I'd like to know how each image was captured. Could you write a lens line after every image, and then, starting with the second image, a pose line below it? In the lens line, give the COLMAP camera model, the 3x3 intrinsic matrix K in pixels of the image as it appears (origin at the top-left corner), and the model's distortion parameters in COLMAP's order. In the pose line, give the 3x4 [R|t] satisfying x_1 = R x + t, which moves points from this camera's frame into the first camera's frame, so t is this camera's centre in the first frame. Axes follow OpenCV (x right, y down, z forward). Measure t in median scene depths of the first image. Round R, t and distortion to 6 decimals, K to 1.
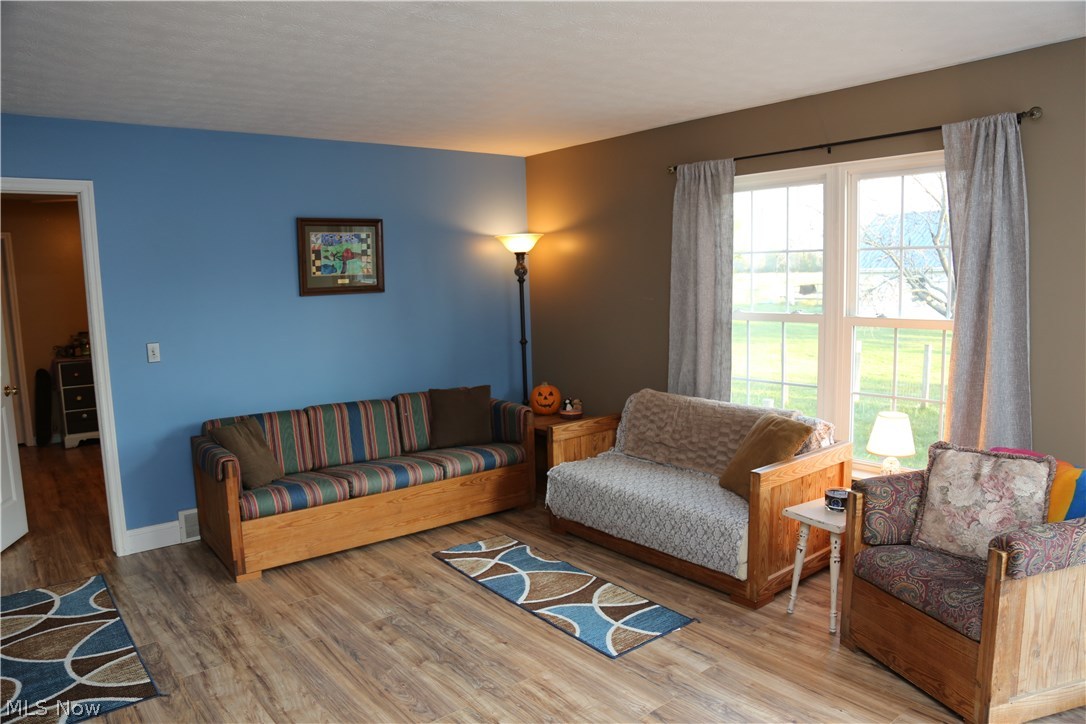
lens RADIAL K [[733.5, 0, 543.0], [0, 733.5, 362.0], [0, 0, 1]] dist [-0.134737, 0.074581]
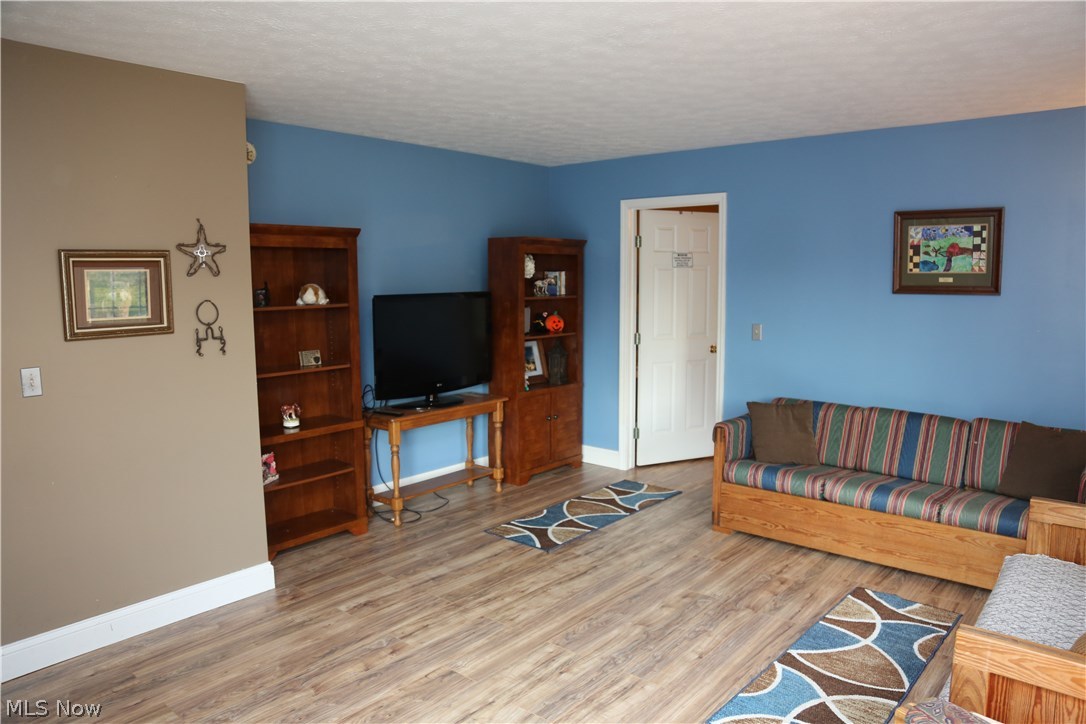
lens RADIAL K [[733.5, 0, 543.0], [0, 733.5, 362.0], [0, 0, 1]] dist [-0.134737, 0.074581]
pose [[0.178502, 0.140851, -0.973806, 0.573246], [-0.114241, 0.985974, 0.121670, -0.070052], [0.977285, 0.089530, 0.192090, 0.411128]]
